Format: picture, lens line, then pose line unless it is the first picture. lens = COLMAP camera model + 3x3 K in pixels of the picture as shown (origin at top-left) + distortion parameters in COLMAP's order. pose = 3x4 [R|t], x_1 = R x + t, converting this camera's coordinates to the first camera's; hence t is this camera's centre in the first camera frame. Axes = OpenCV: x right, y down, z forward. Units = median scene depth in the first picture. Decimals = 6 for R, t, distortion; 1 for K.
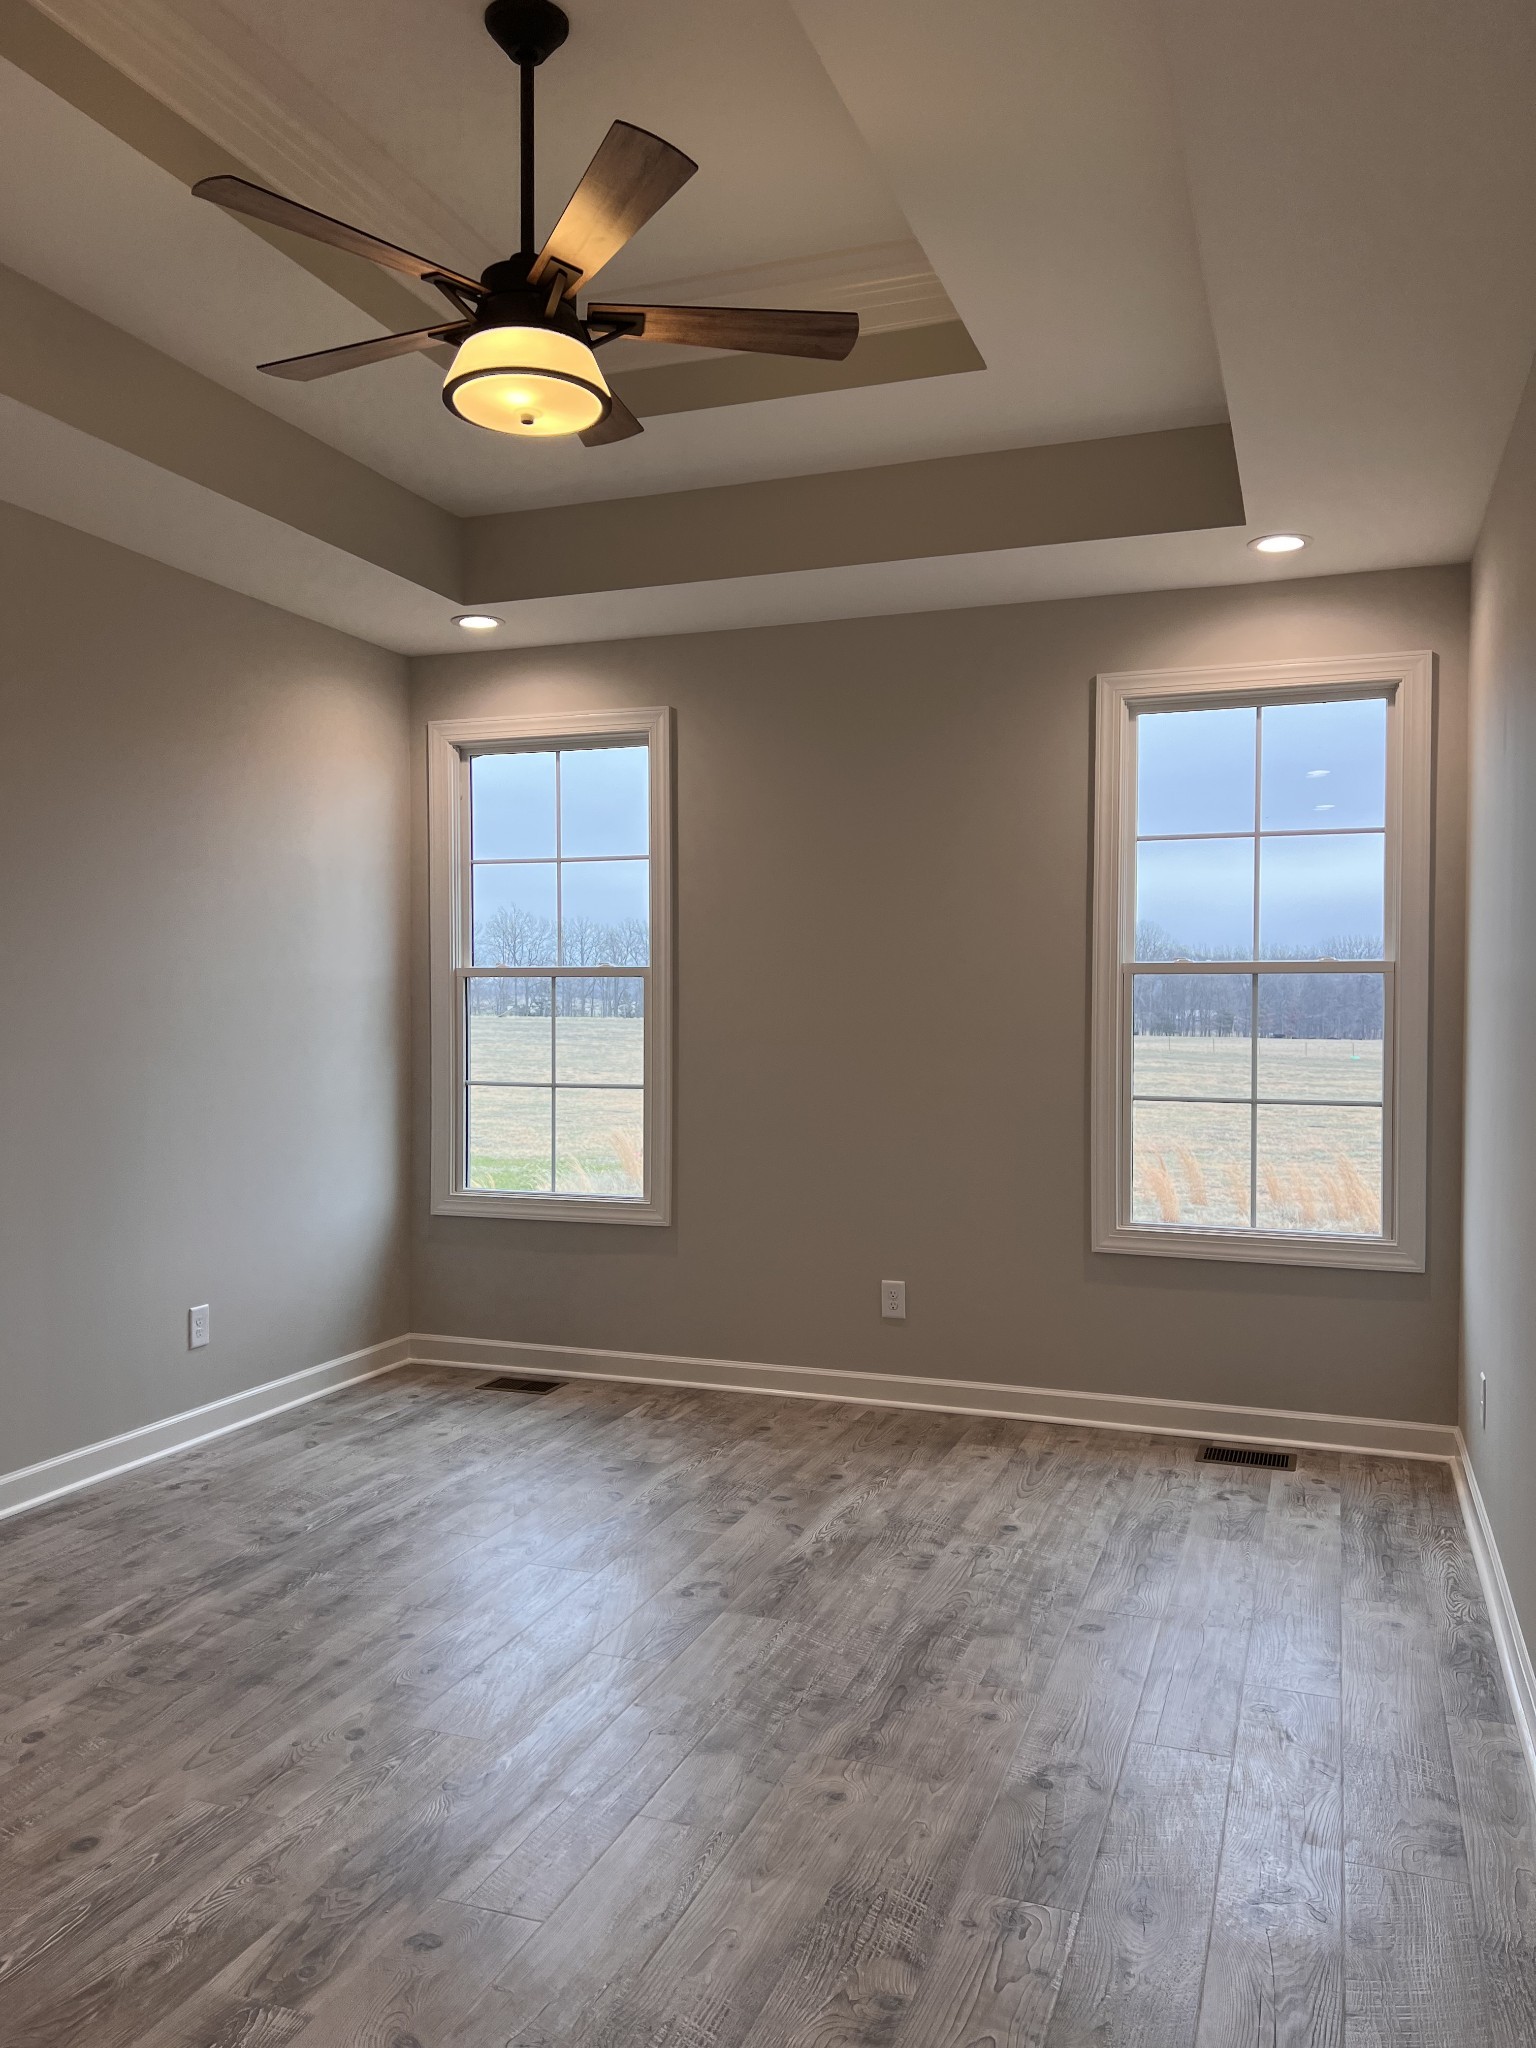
lens RADIAL K [[1441.1, 0, 775.1], [0, 1441.1, 1029.4], [0, 0, 1]] dist [0.027173, -0.036596]
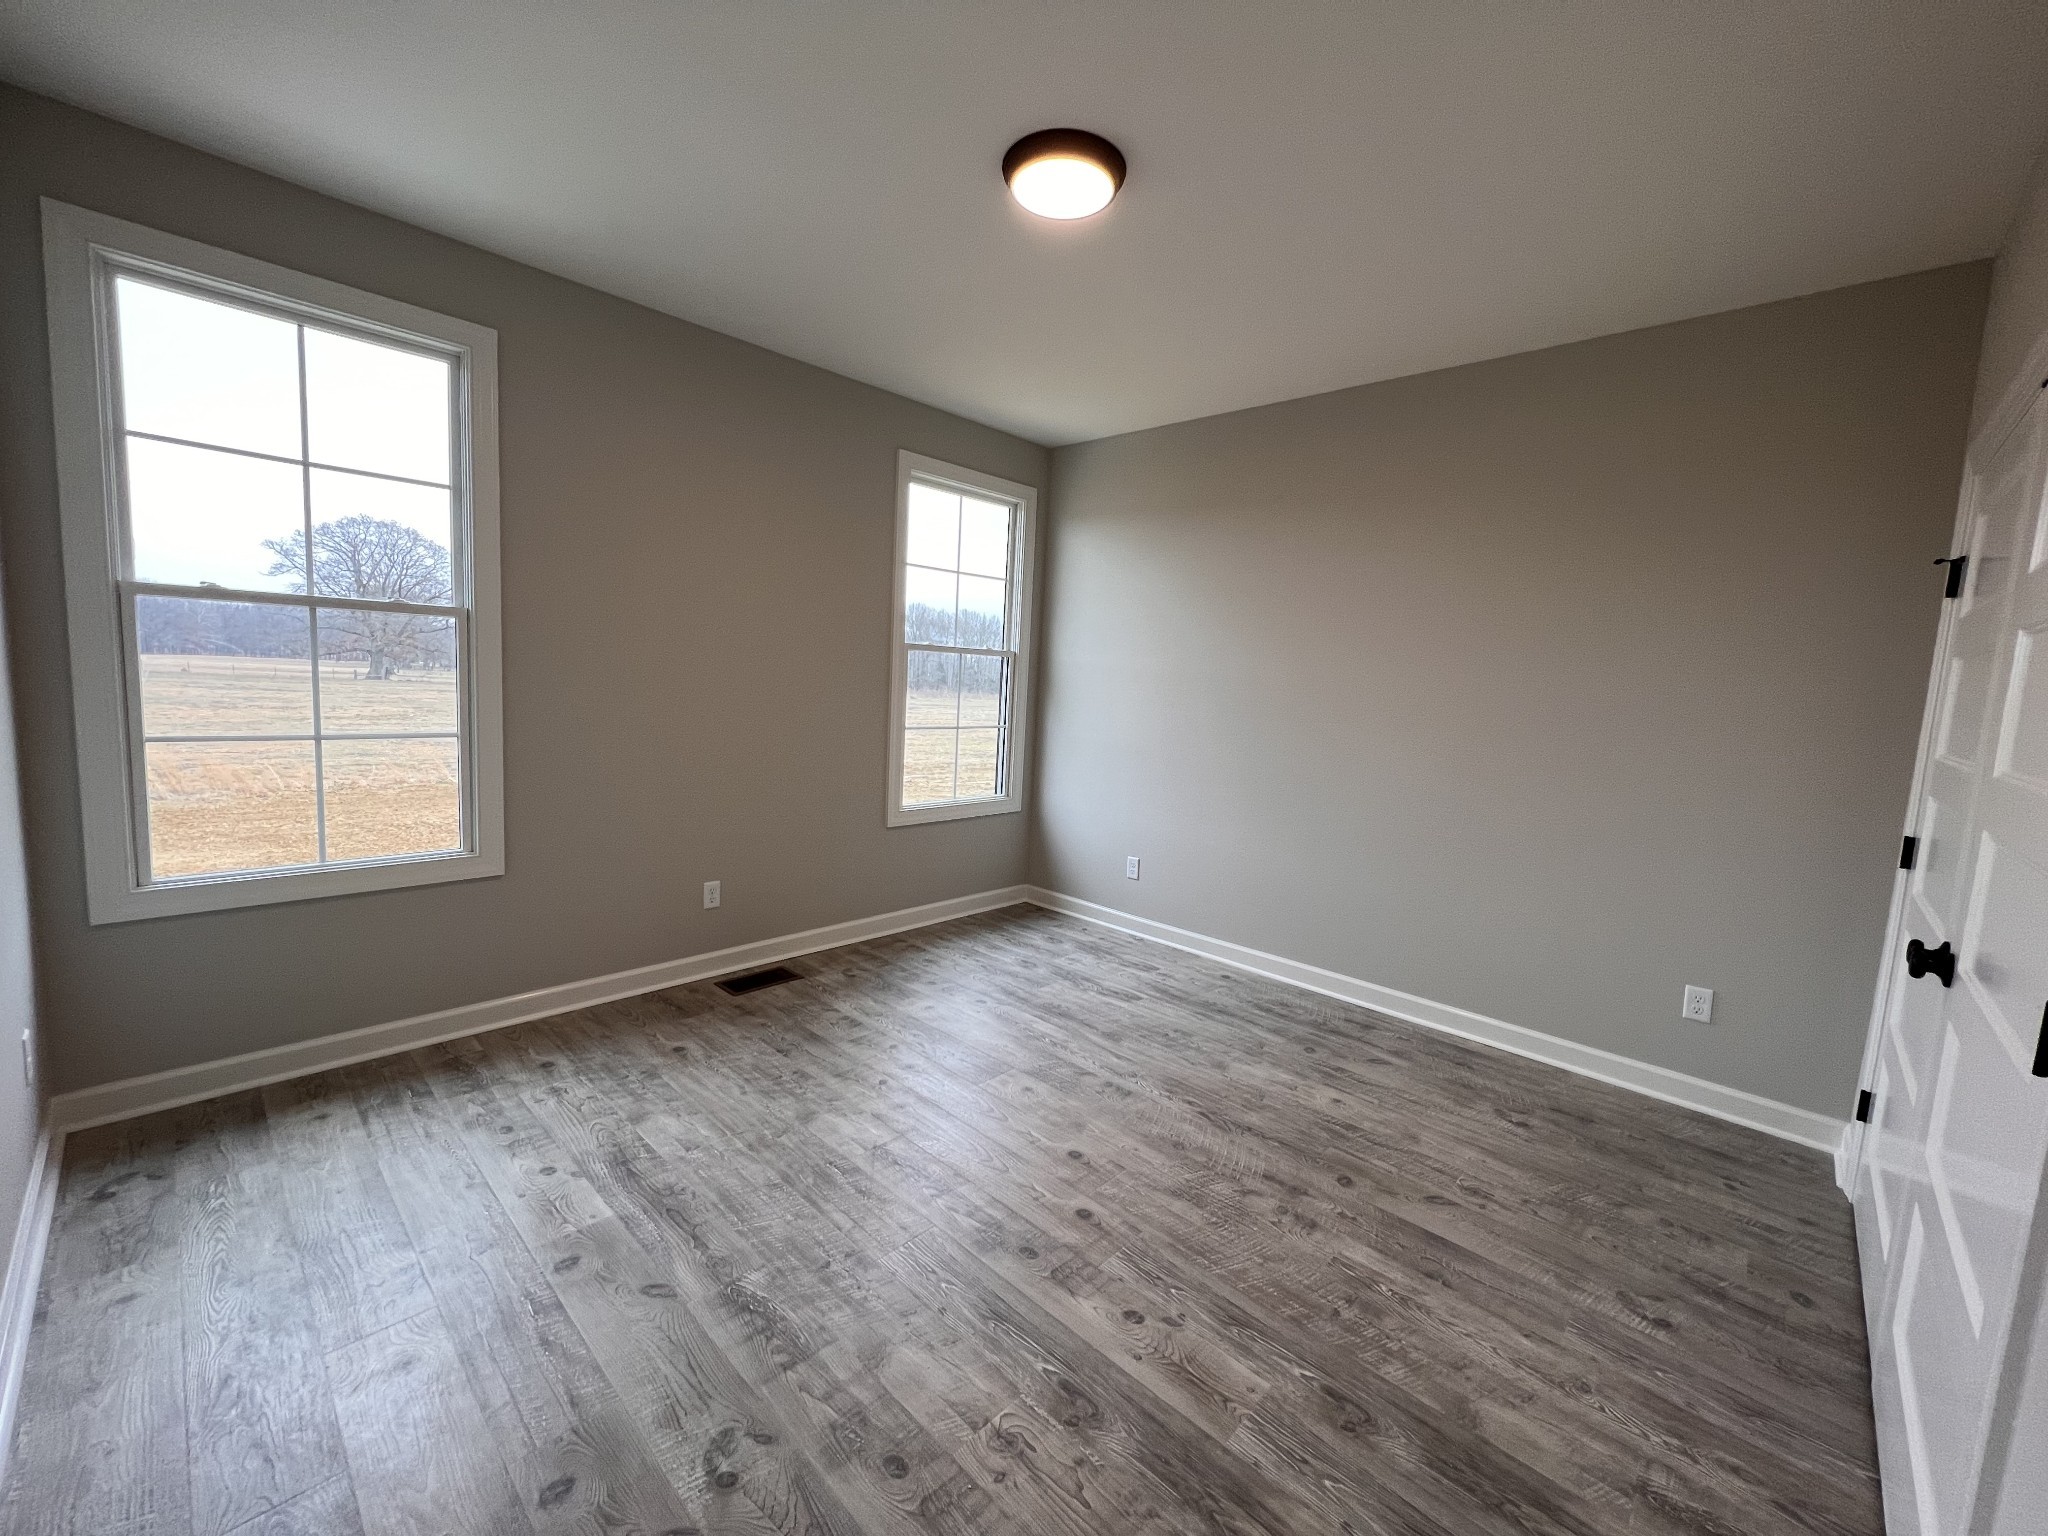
lens RADIAL K [[819.1, 0, 1041.6], [0, 819.1, 779.2], [0, 0, 1]] dist [0.001616, 0.000473]
pose [[0.393182, -0.088371, 0.915204, -0.445095], [-0.009287, 0.994938, 0.100060, 0.010945], [-0.919414, -0.047841, 0.390371, 0.443250]]
